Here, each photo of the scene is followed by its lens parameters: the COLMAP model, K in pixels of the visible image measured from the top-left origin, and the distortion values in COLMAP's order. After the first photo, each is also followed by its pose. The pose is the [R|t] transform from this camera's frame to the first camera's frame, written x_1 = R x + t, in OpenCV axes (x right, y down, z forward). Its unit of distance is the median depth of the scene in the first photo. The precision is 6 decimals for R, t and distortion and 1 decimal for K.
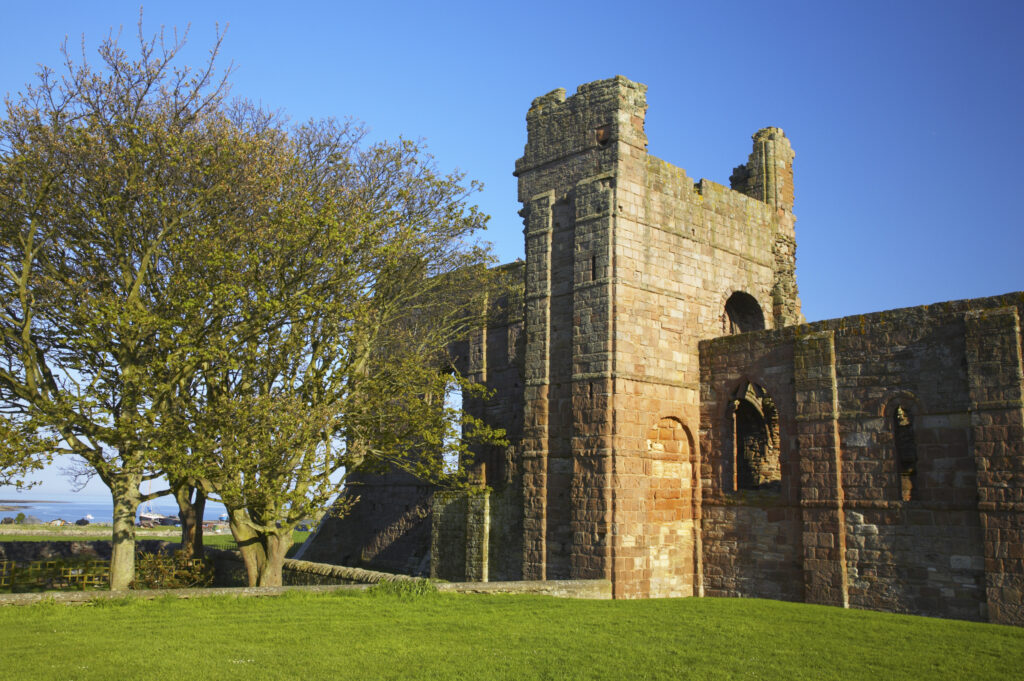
lens RADIAL K [[900.5, 0, 512.0], [0, 900.5, 340.5], [0, 0, 1]] dist [-0.016294, 0.016898]
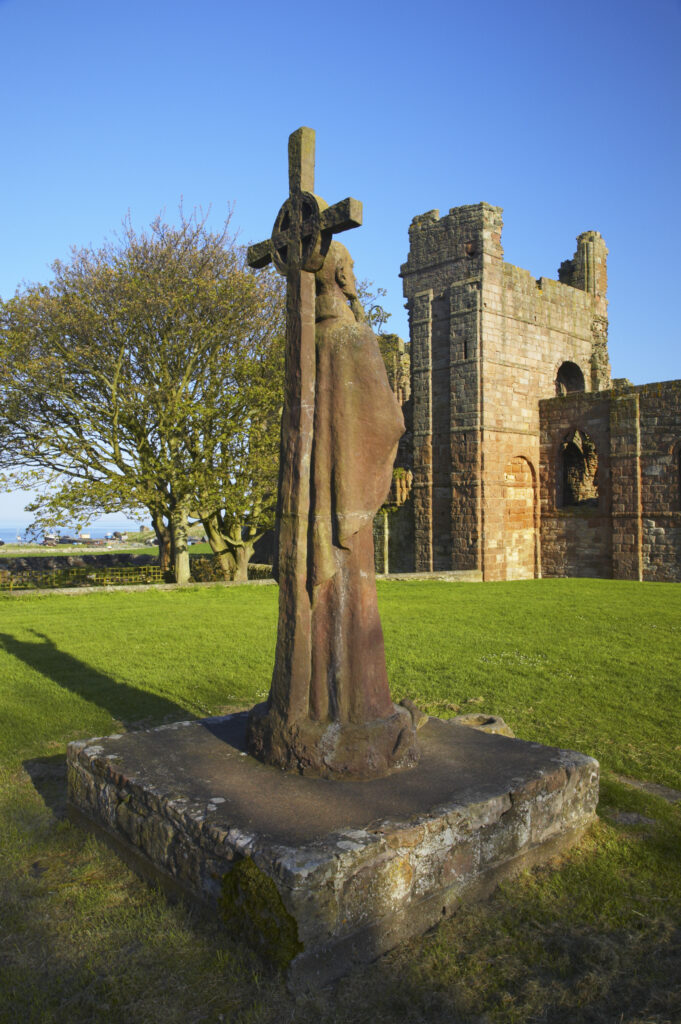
lens RADIAL K [[773.0, 0, 340.5], [0, 773.0, 512.0], [0, 0, 1]] dist [-0.053889, 0.008197]
pose [[0.999611, -0.027848, -0.001566, -0.103392], [0.027705, 0.984847, 0.171201, -0.042615], [-0.003226, -0.171178, 0.985235, -0.195973]]
